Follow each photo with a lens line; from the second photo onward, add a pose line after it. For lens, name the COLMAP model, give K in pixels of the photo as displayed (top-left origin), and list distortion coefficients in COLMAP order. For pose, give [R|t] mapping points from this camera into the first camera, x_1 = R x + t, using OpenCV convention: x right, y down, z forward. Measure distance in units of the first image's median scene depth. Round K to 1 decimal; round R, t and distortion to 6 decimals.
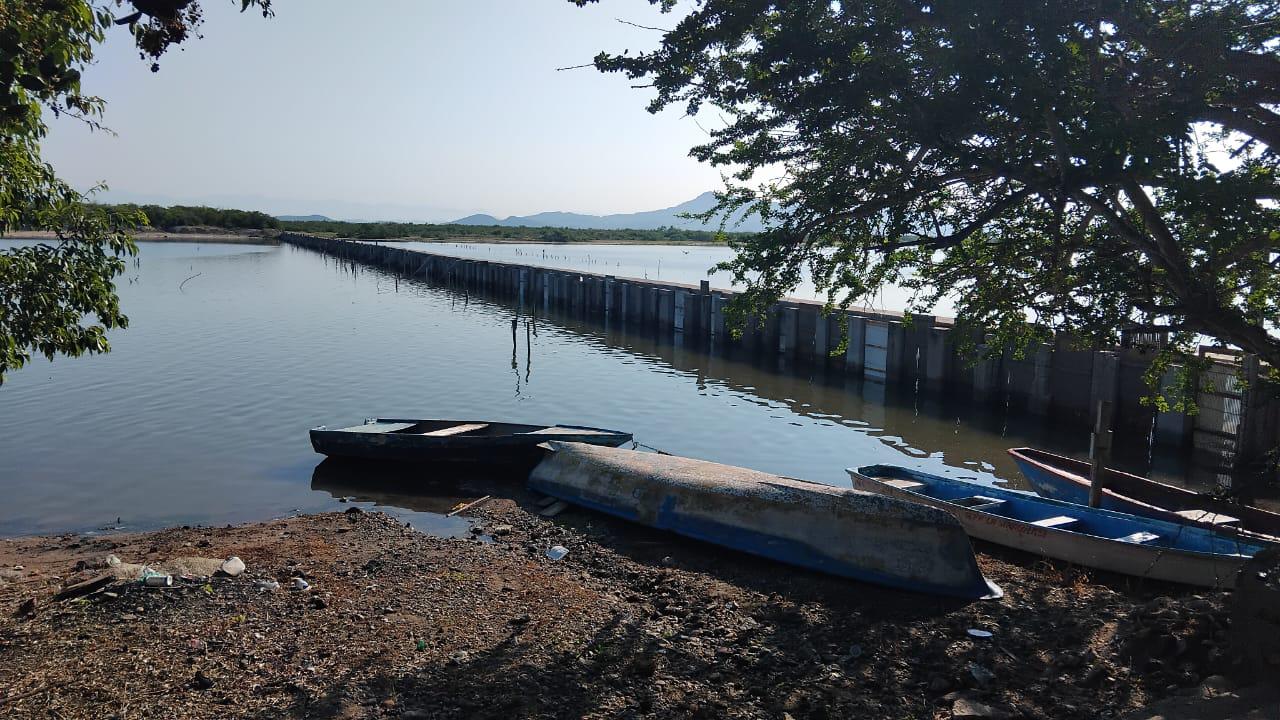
lens RADIAL K [[1002.4, 0, 640.3], [0, 1002.4, 360.6], [0, 0, 1]] dist [0.000482, 0.003604]
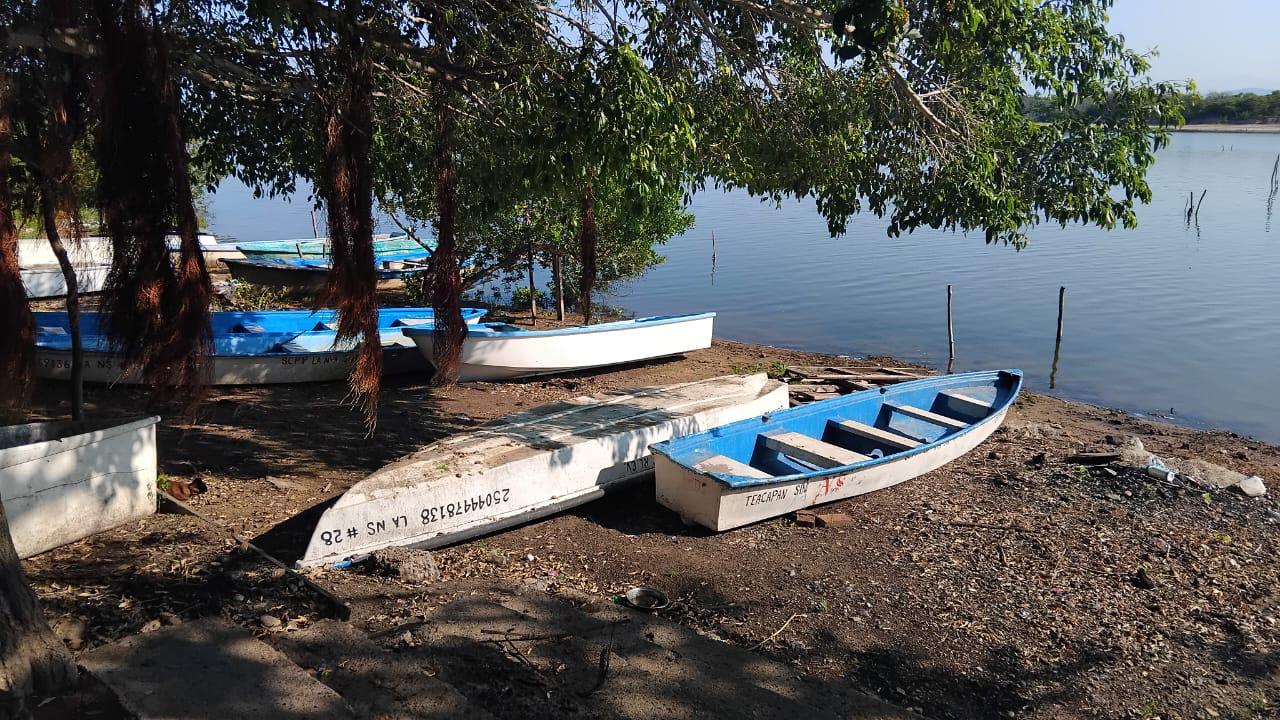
lens RADIAL K [[1002.4, 0, 640.0], [0, 1002.4, 359.1], [0, 0, 1]] dist [0.000482, 0.003604]
pose [[0.420042, 0.189964, -0.887400, 0.157519], [-0.106984, 0.981393, 0.159445, 0.013220], [0.901176, 0.027964, 0.432549, 0.145427]]
